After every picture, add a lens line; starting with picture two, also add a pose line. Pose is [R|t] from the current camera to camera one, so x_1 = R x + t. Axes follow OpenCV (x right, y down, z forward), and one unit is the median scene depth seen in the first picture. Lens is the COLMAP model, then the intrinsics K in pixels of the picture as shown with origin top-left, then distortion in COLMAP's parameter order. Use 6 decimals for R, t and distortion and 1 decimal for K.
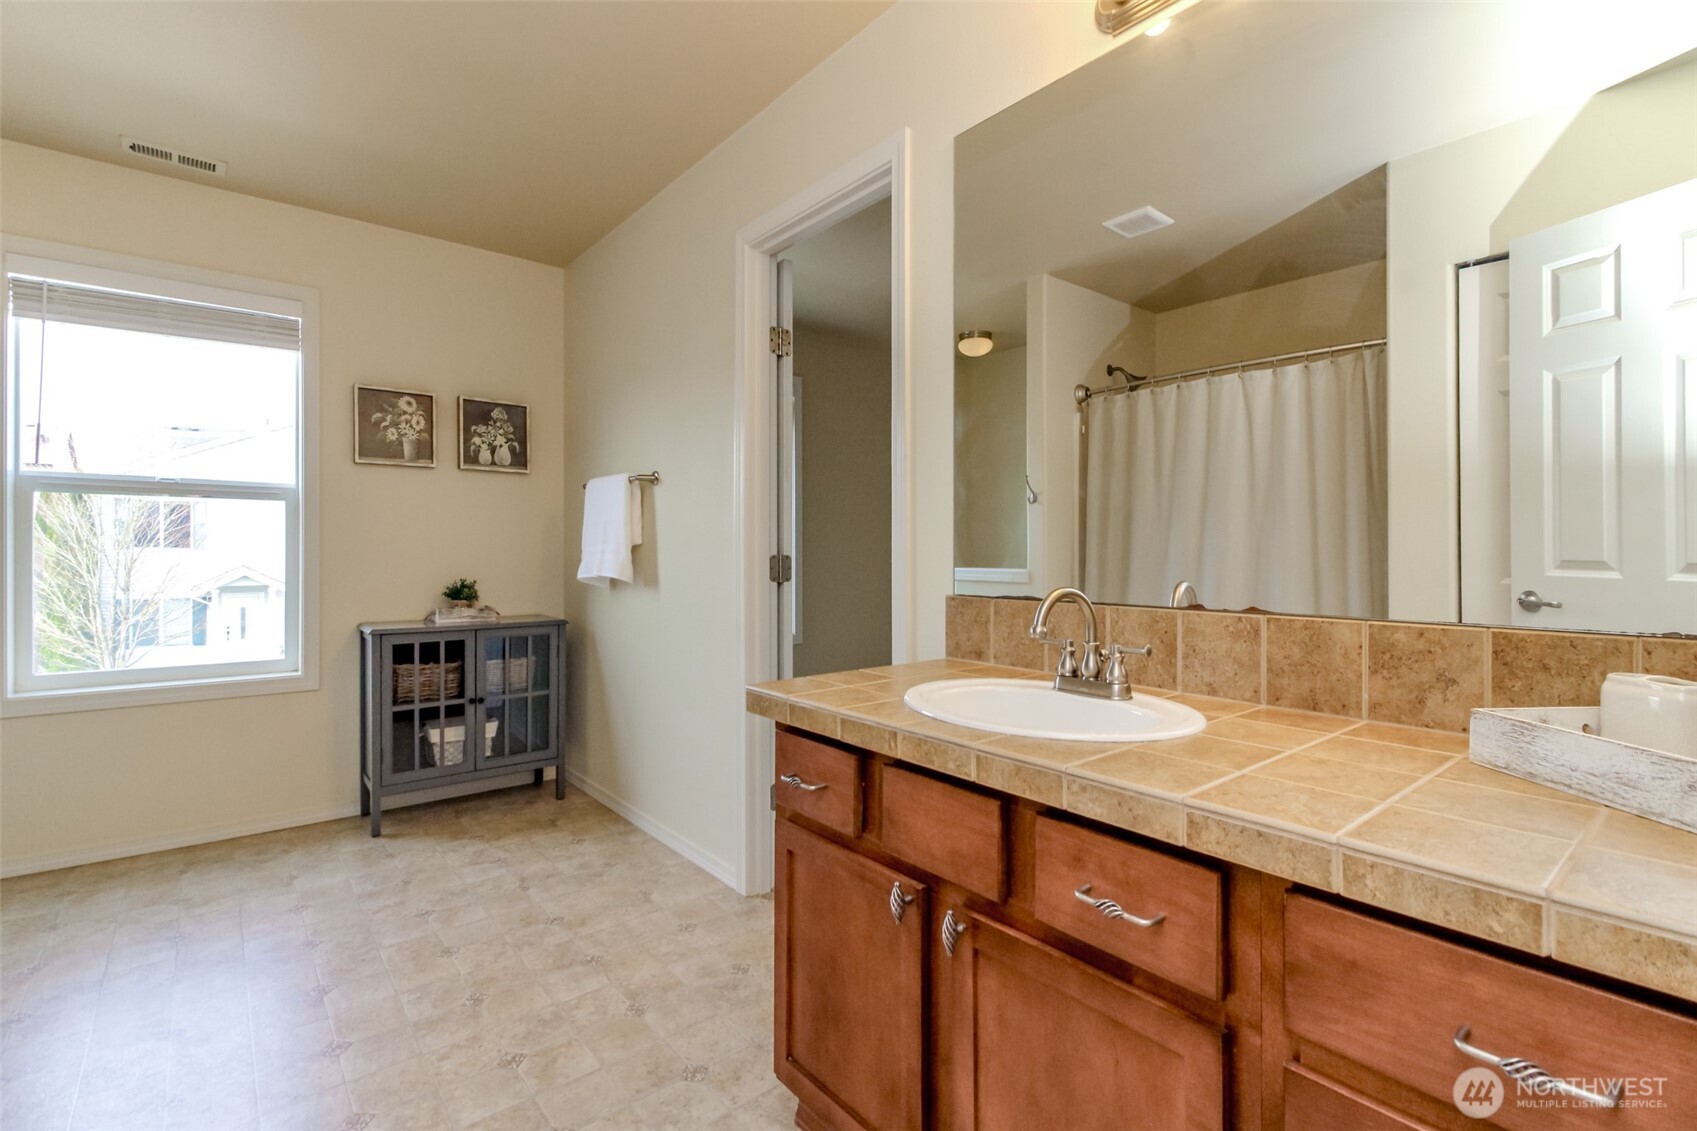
lens RADIAL K [[772.6, 0, 848.3], [0, 772.6, 554.9], [0, 0, 1]] dist [0.000300, -0.000925]
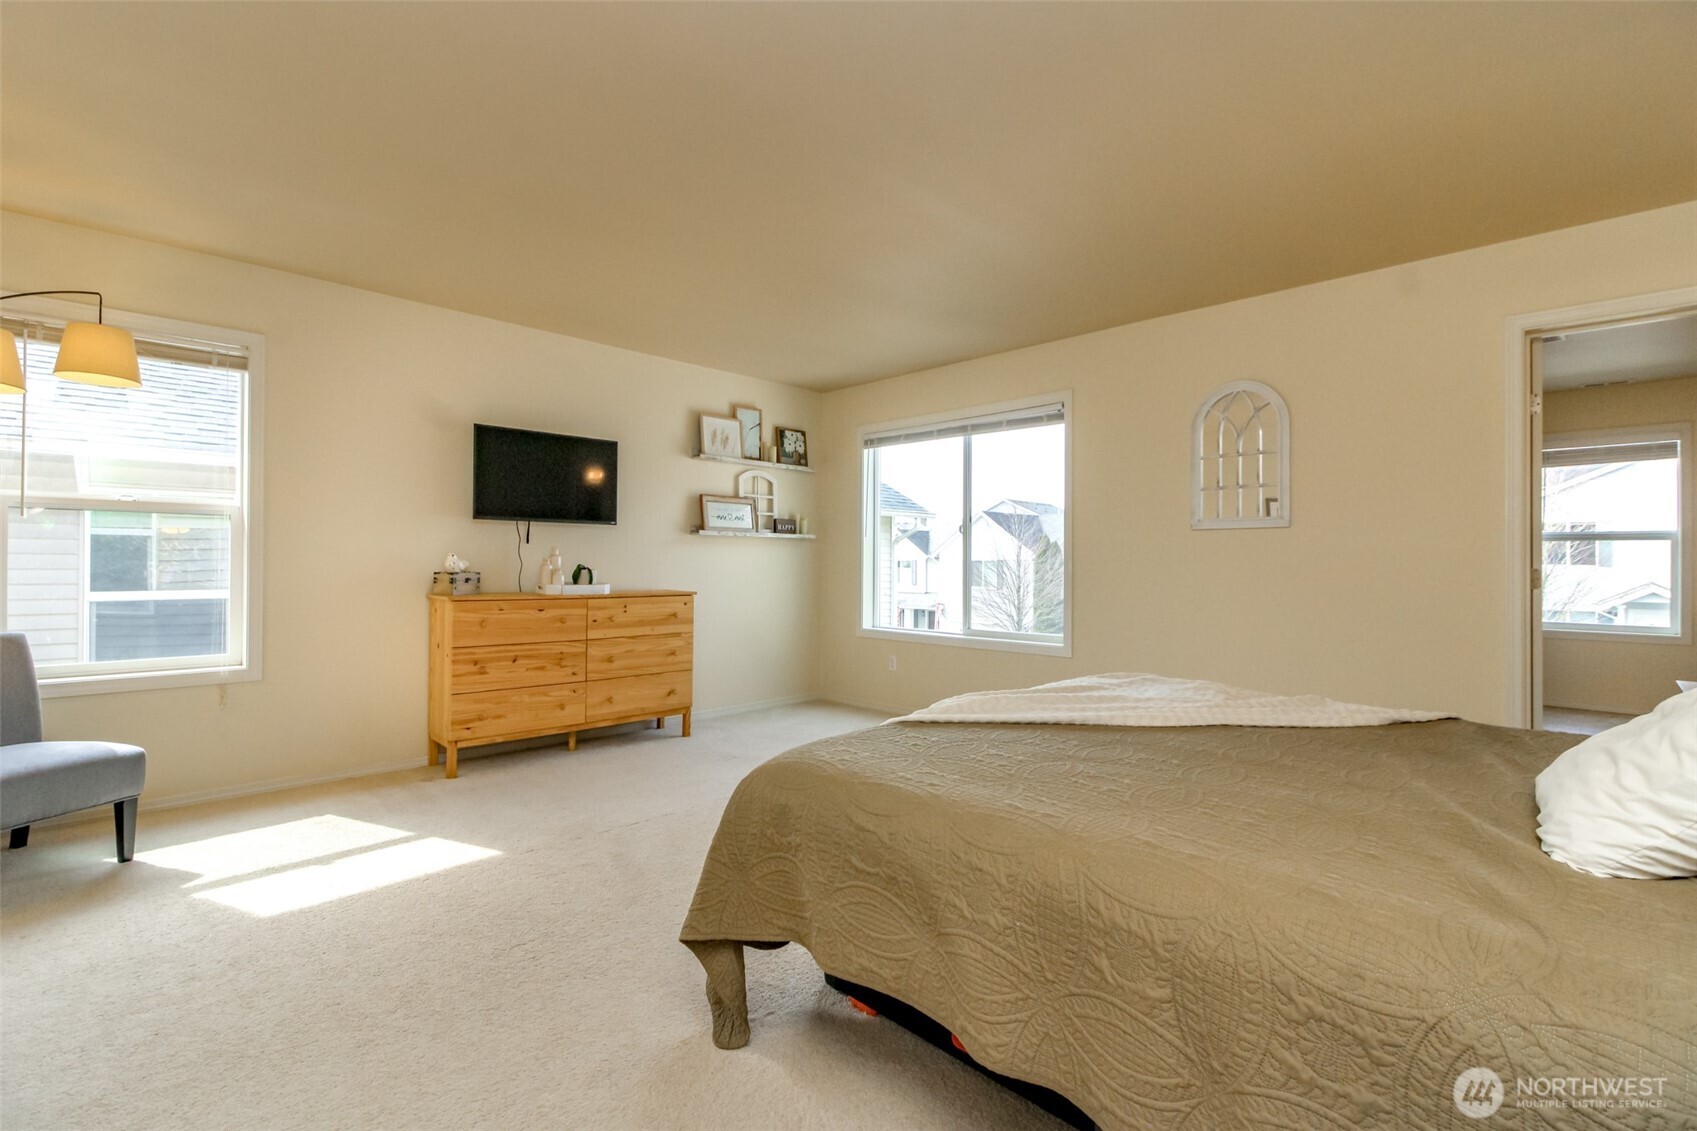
lens RADIAL K [[772.6, 0, 847.4], [0, 772.6, 564.8], [0, 0, 1]] dist [0.000300, -0.000925]
pose [[0.098548, -0.003194, -0.995127, 0.120284], [-0.005315, 0.999979, -0.003736, 0.000274], [0.995118, 0.005657, 0.098529, -0.149113]]
